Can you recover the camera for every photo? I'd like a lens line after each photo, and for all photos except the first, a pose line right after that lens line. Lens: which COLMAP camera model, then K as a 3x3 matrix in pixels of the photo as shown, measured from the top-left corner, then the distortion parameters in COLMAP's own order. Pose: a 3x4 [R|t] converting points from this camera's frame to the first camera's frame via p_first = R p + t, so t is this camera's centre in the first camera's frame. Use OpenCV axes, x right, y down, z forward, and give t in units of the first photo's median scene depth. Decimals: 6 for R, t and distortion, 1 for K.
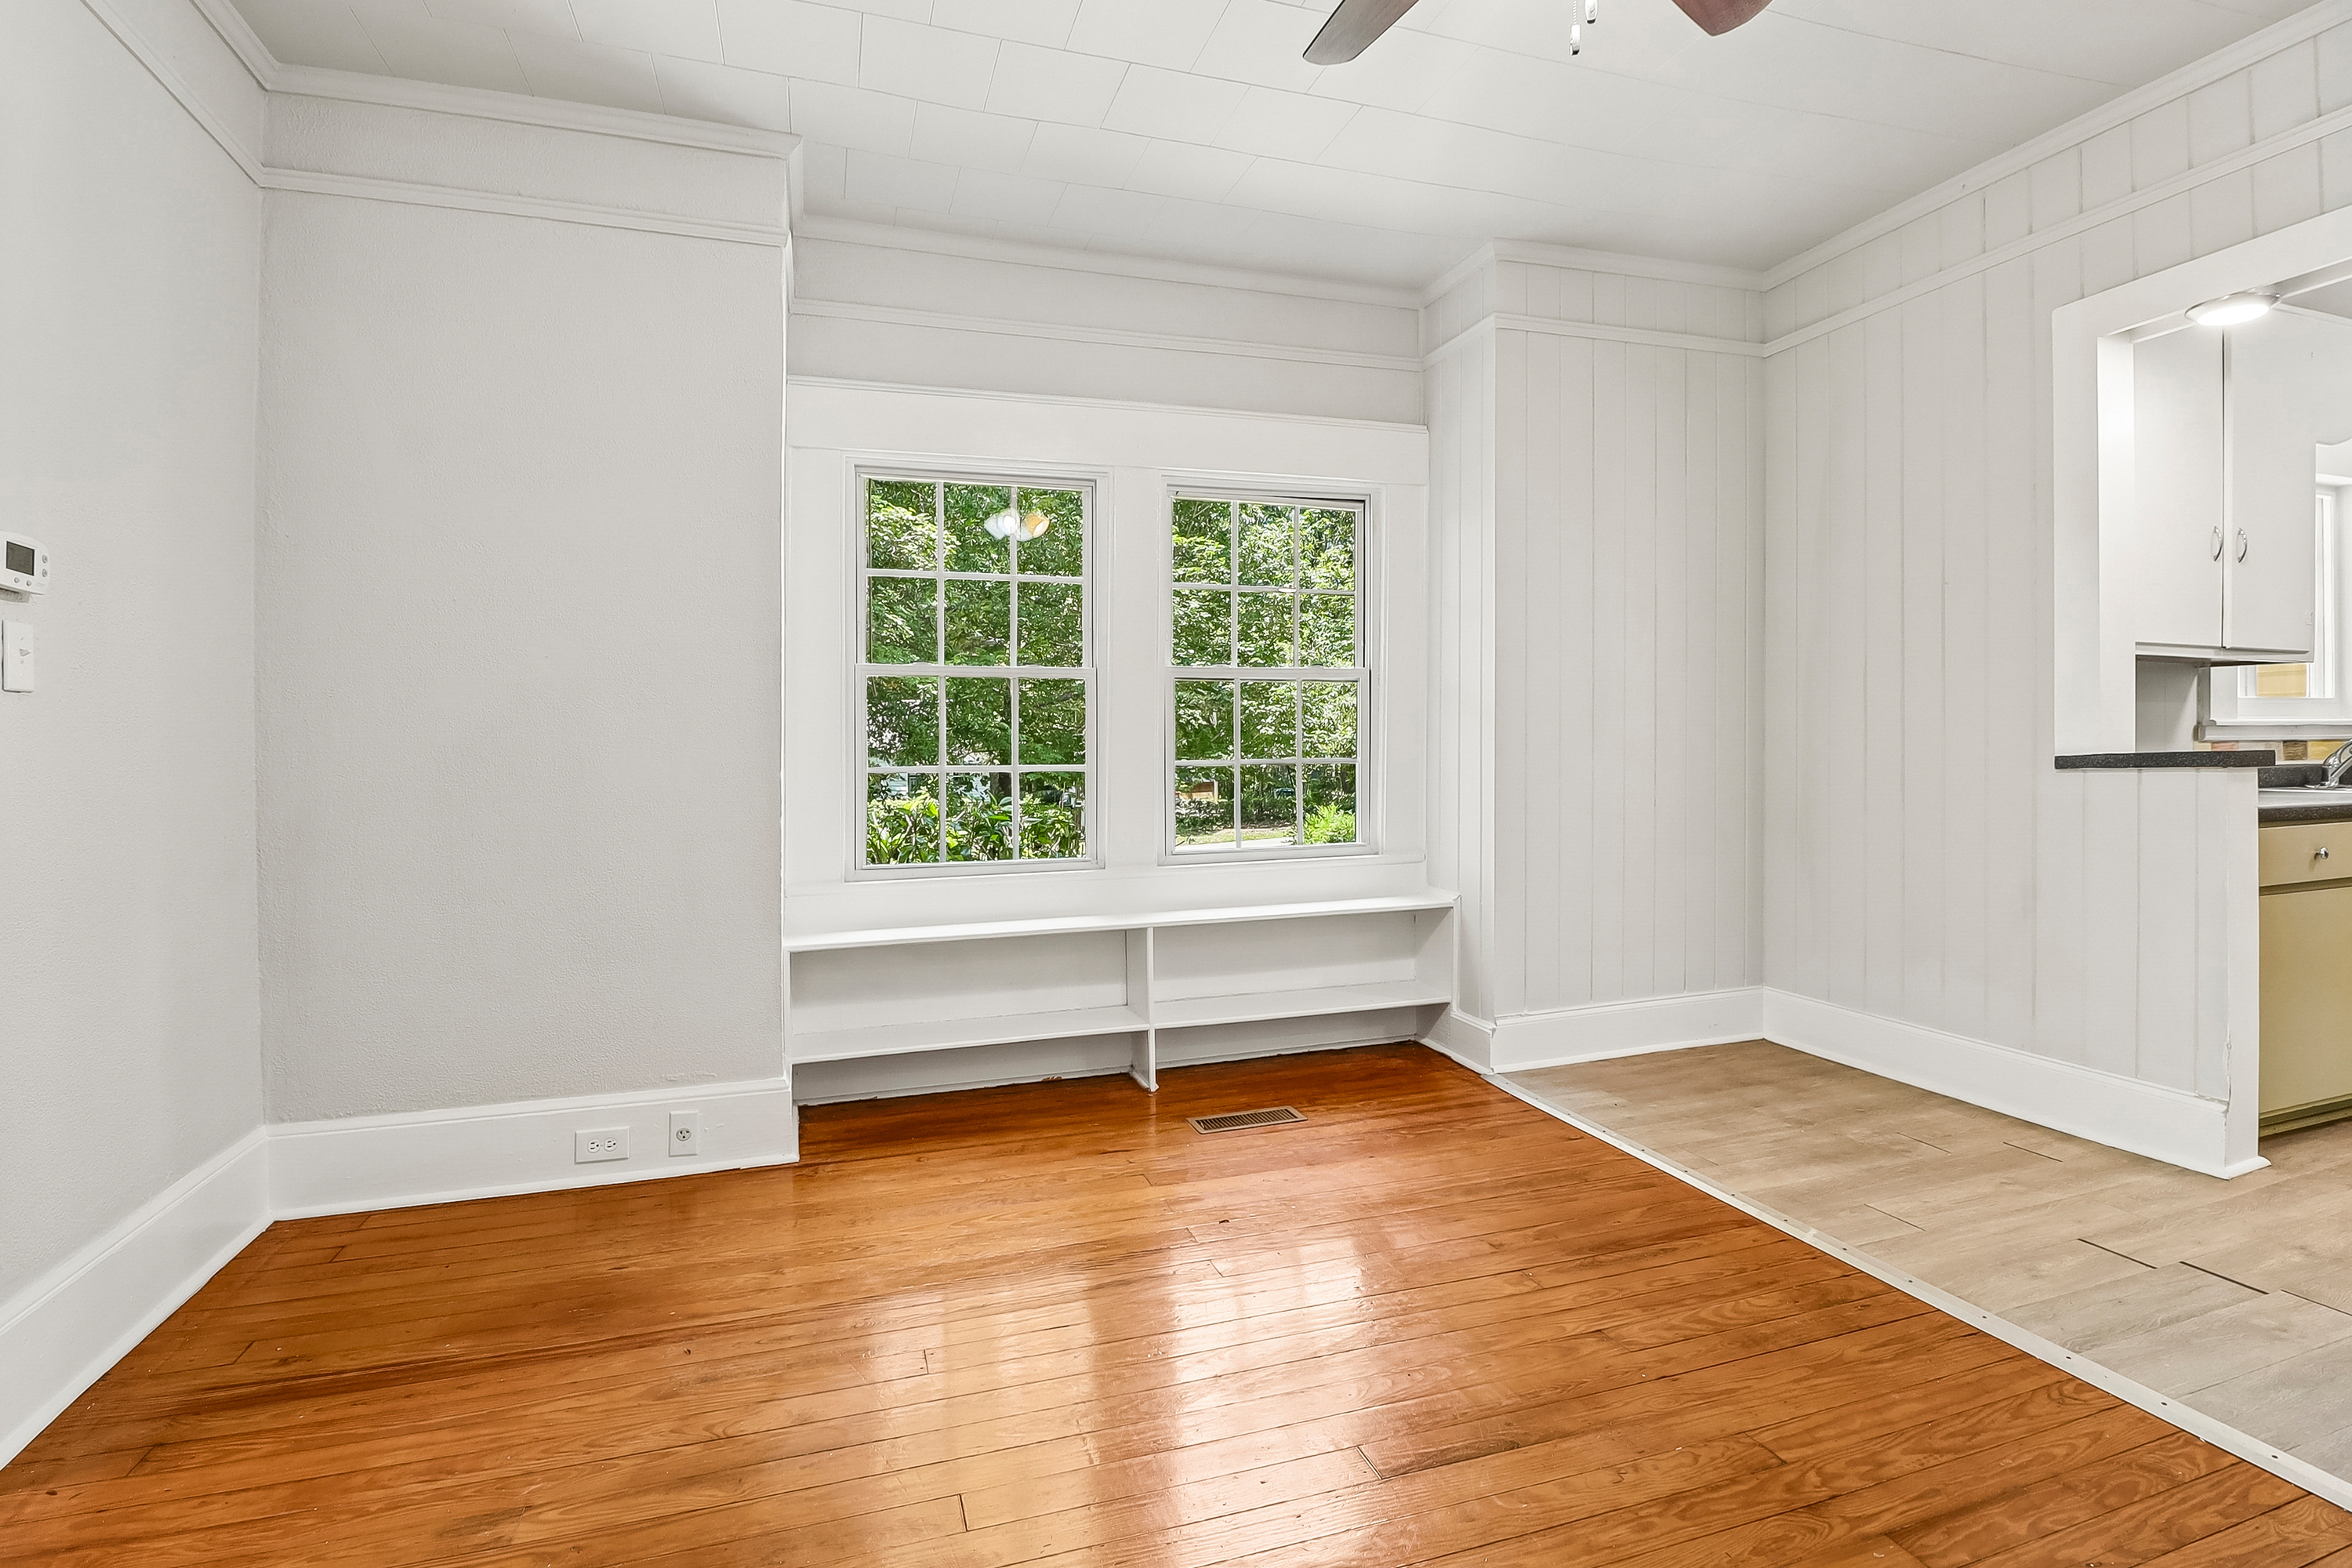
lens RADIAL K [[1091.5, 0, 1175.7], [0, 1091.5, 761.1], [0, 0, 1]] dist [0.002435, -0.013841]
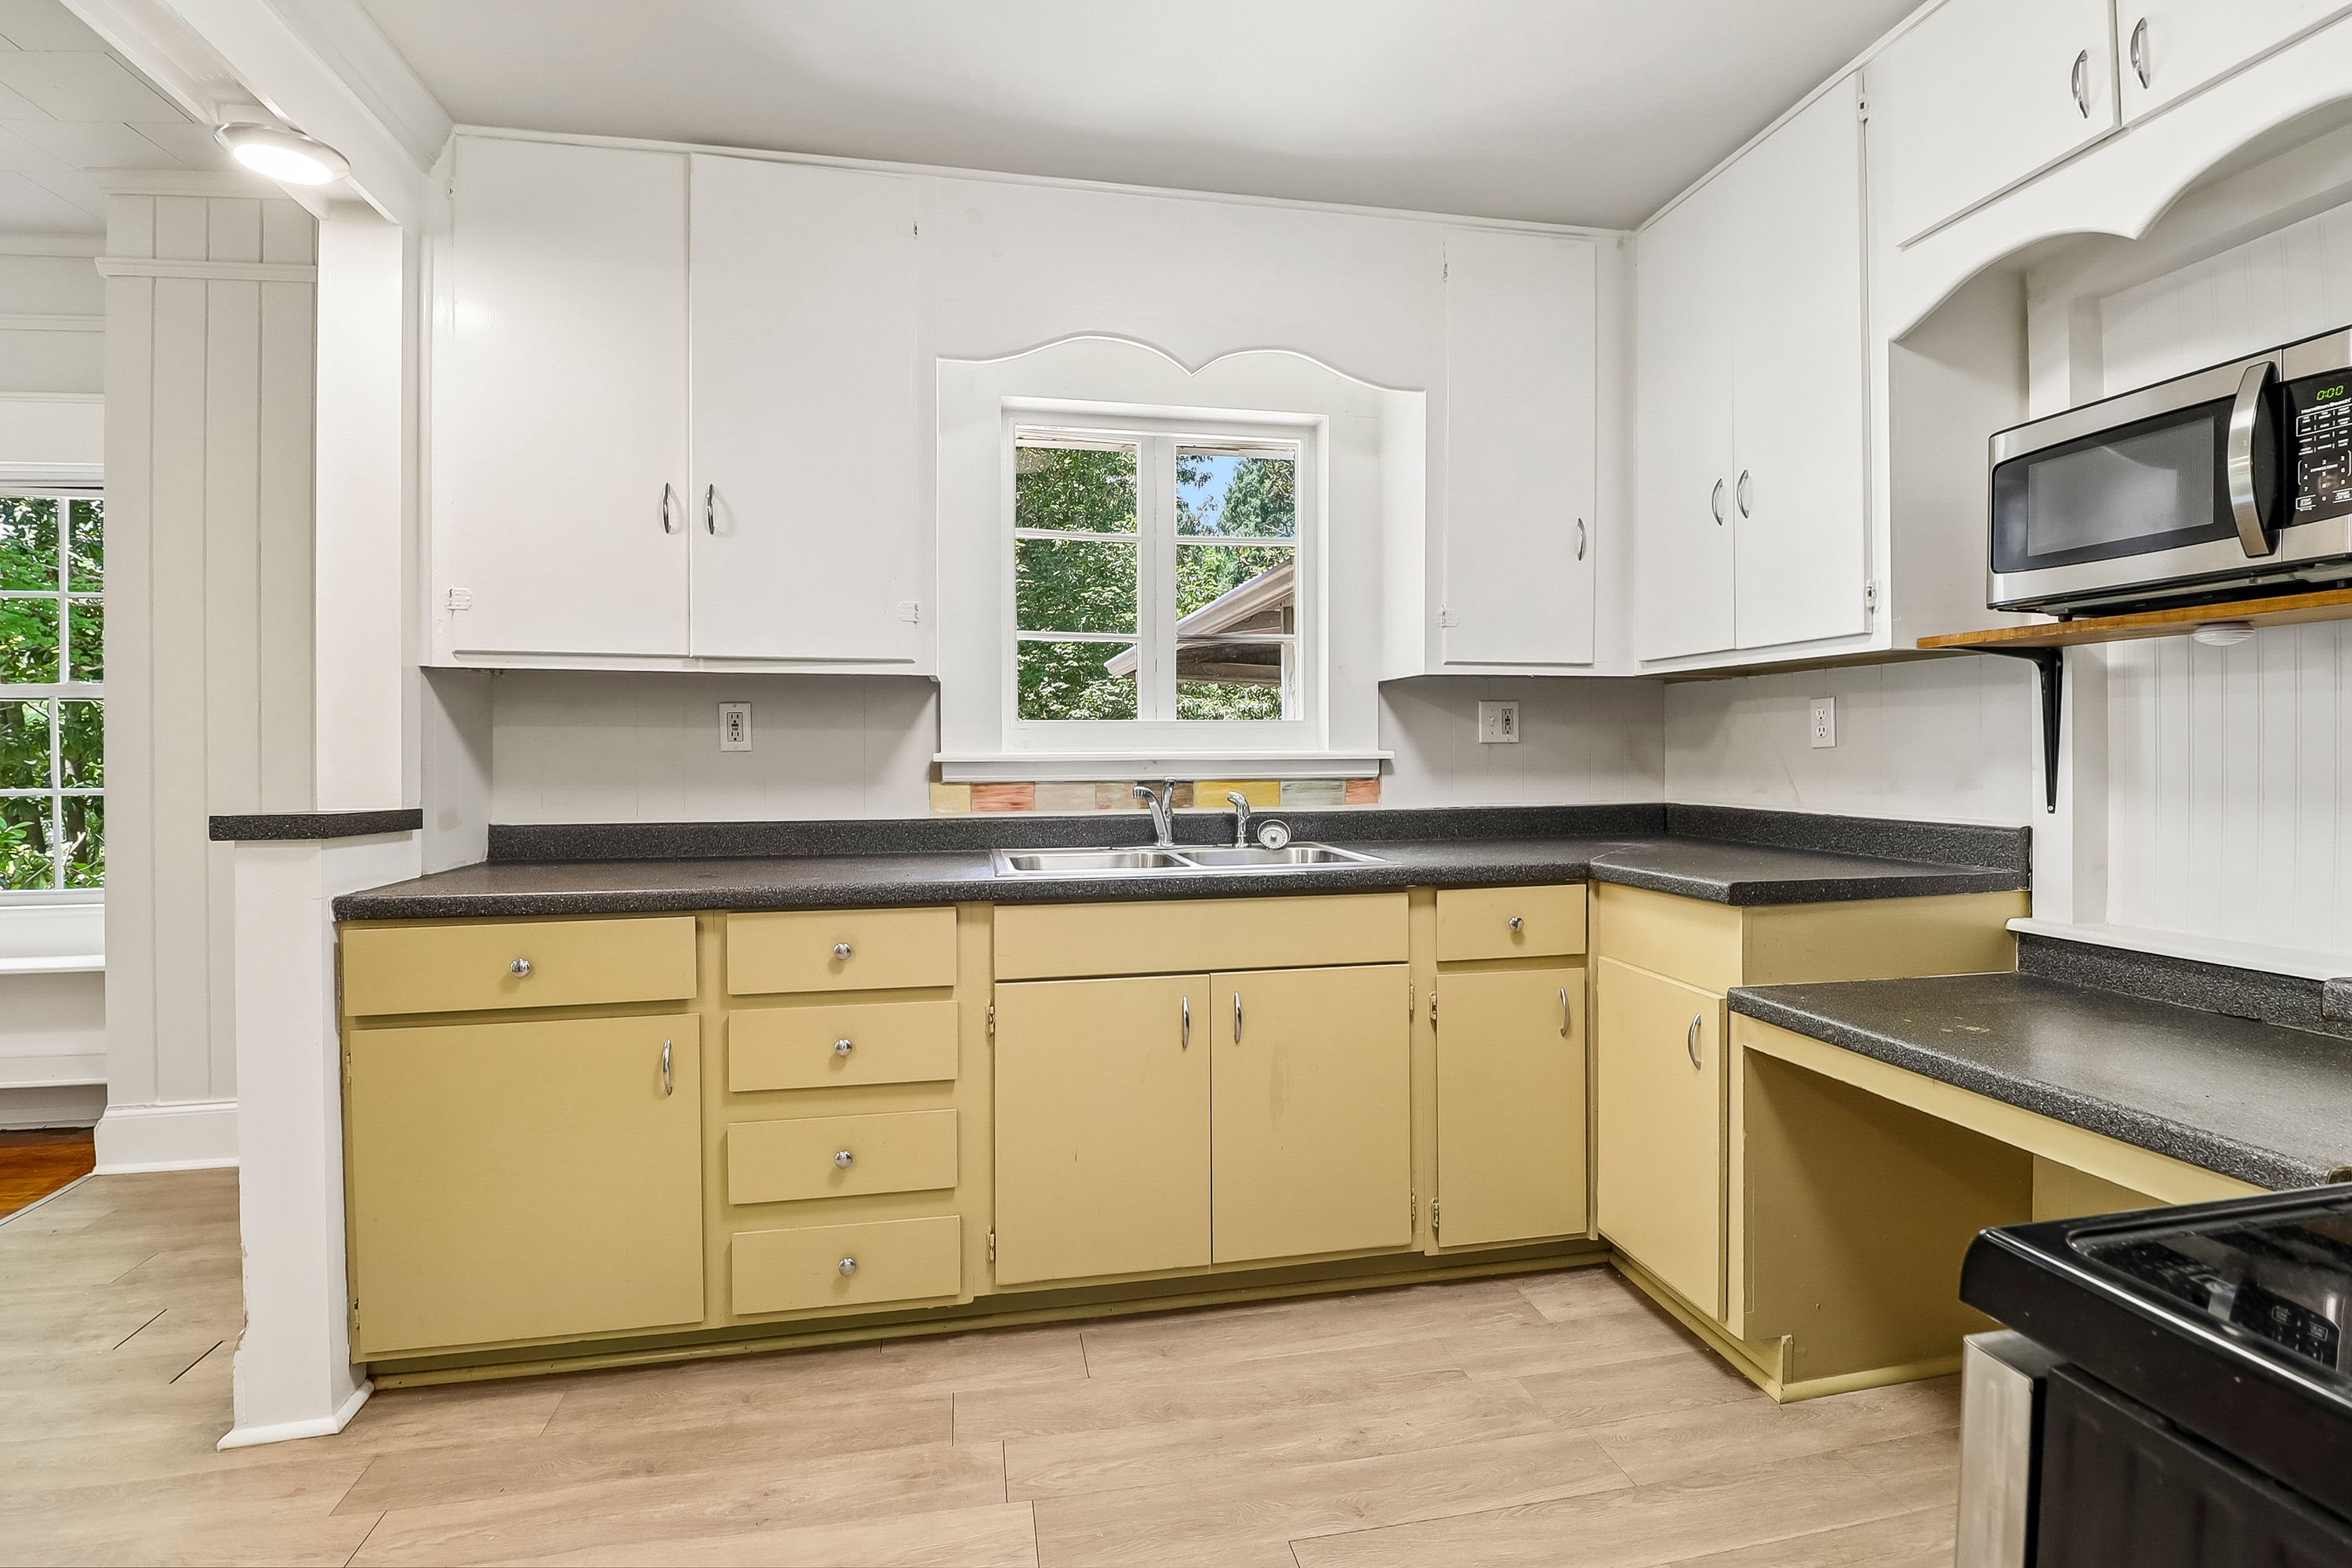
lens RADIAL K [[1091.5, 0, 1175.7], [0, 1091.5, 761.1], [0, 0, 1]] dist [0.002435, -0.013841]
pose [[0.990057, 0.006275, -0.140526, 1.349899], [-0.006224, 0.999980, 0.000809, -0.038234], [0.140528, 0.000074, 0.990077, 0.338833]]
